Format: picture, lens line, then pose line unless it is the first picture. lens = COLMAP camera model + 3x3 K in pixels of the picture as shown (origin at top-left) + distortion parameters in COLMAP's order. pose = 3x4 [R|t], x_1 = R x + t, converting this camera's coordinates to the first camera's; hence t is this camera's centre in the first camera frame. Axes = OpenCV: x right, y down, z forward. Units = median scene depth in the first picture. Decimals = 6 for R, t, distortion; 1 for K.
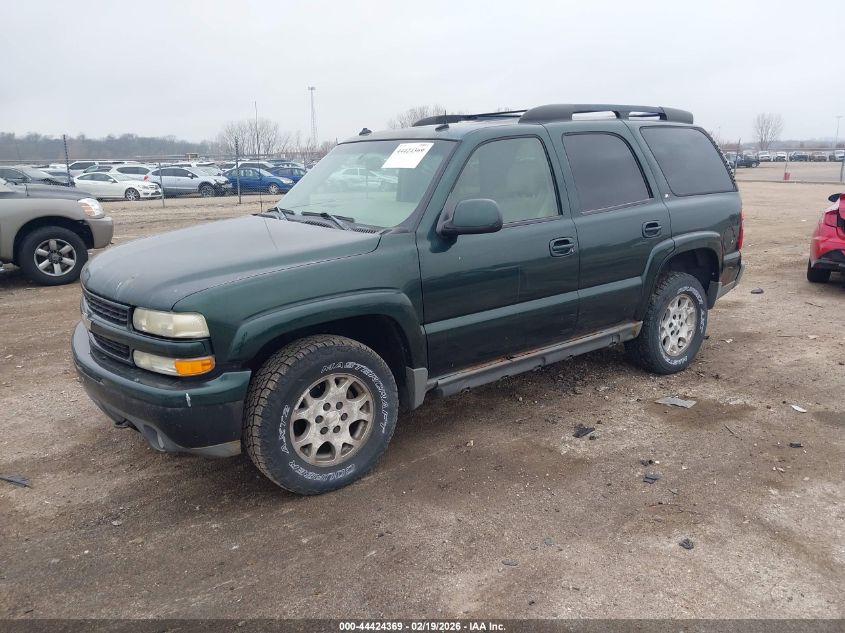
lens RADIAL K [[655.0, 0, 411.2], [0, 655.0, 314.8], [0, 0, 1]] dist [-0.007160, -0.001004]
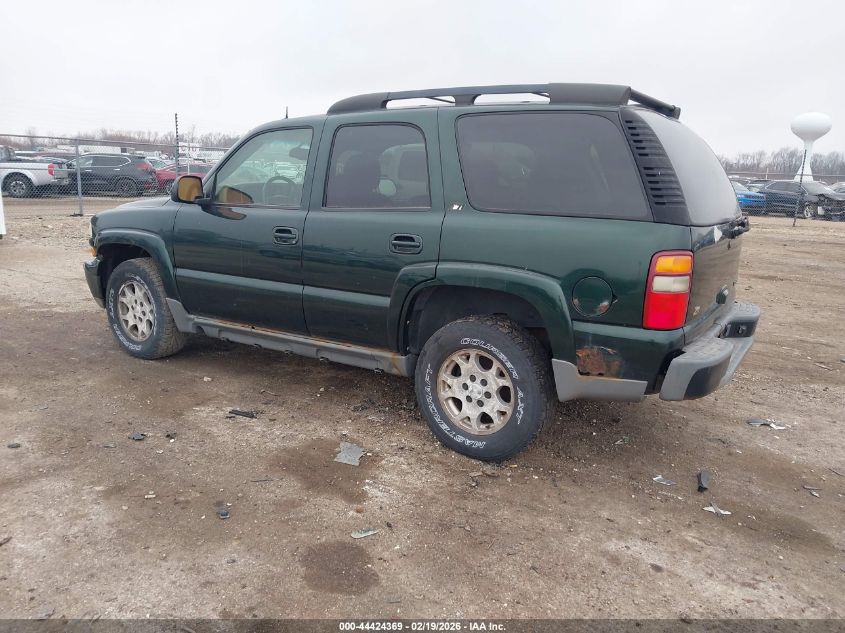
lens RADIAL K [[655.0, 0, 411.2], [0, 655.0, 314.8], [0, 0, 1]] dist [-0.007160, -0.001004]
pose [[0.359818, 0.257299, -0.896844, 1.163920], [-0.237089, 0.954887, 0.178830, -0.203517], [0.902397, 0.148285, 0.404588, 0.742518]]
